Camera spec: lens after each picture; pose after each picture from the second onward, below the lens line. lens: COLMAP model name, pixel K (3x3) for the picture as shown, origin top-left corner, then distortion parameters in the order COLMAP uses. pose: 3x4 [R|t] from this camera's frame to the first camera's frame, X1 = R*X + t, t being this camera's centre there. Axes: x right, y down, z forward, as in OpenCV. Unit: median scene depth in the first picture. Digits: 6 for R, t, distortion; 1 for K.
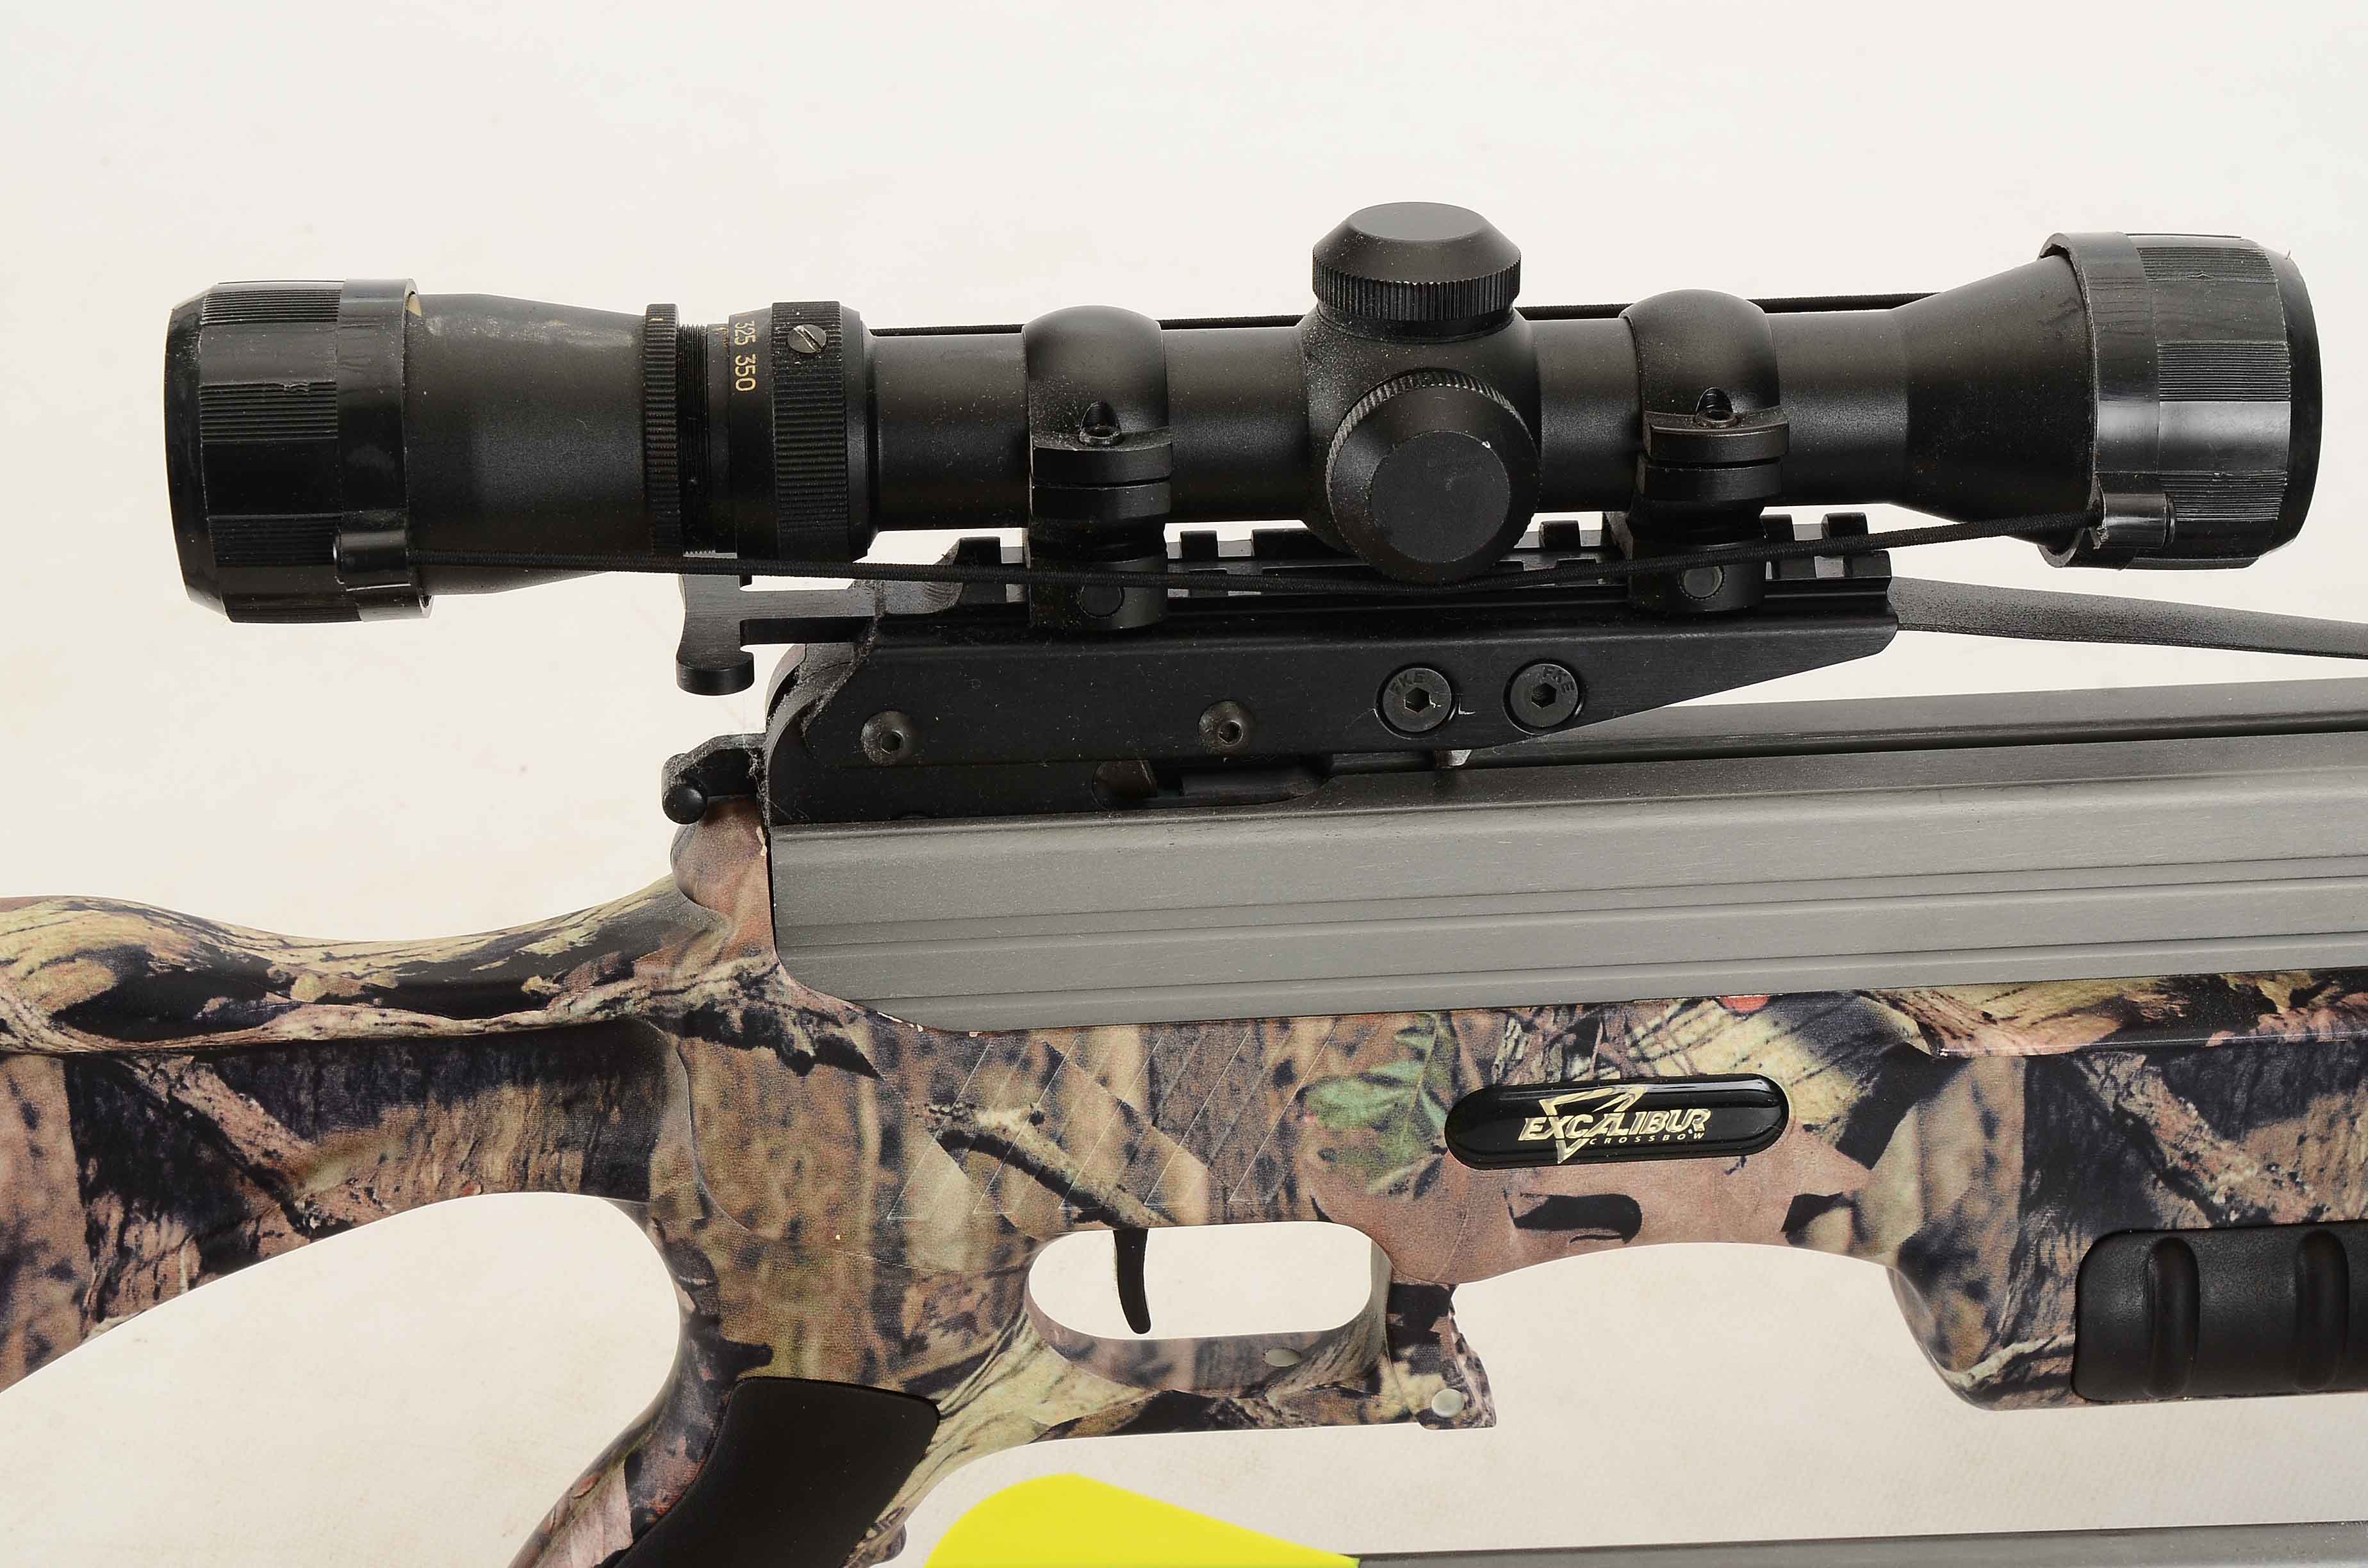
lens RADIAL K [[4586.2, 0, 1197.6], [0, 4586.2, 798.2], [0, 0, 1]] dist [0.050918, 0.000000]
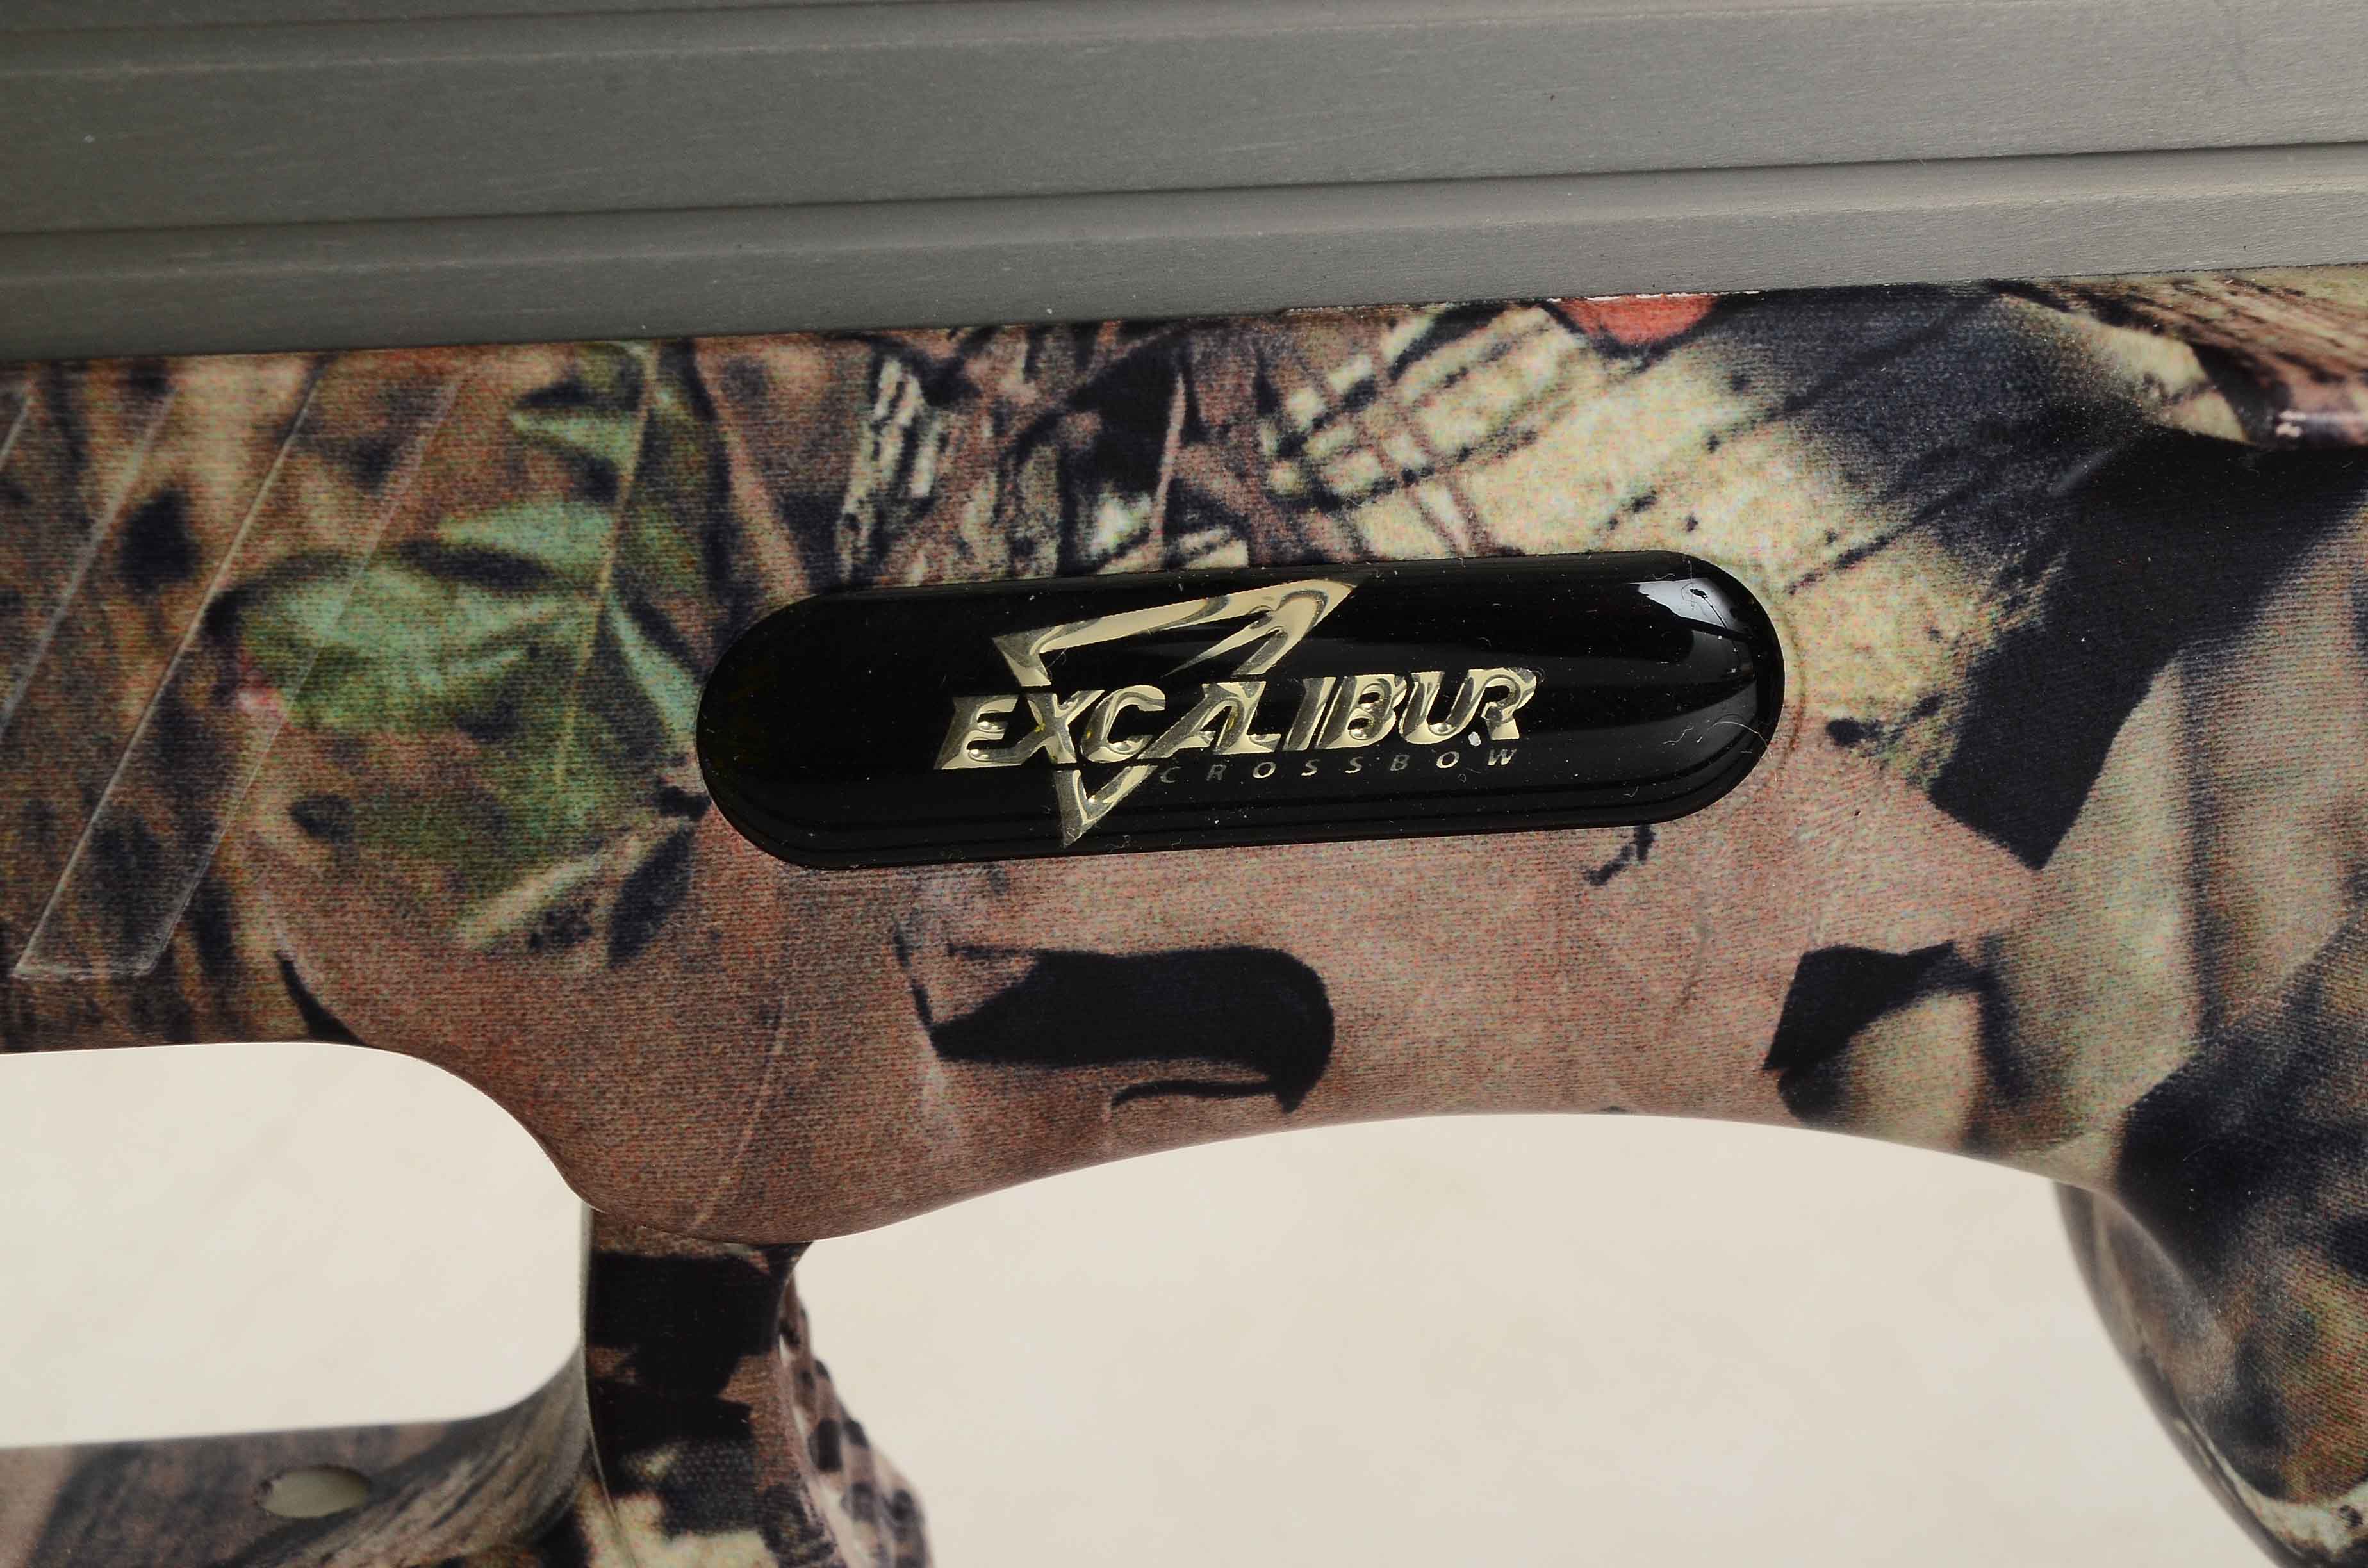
lens RADIAL K [[5168.7, 0, 1179.7], [0, 5168.7, 793.2], [0, 0, 1]] dist [0.069661, 0.000000]
pose [[0.999897, -0.008015, 0.011922, 0.082888], [0.008558, 0.998893, -0.046258, 0.093042], [-0.011538, 0.046355, 0.998858, 0.644792]]
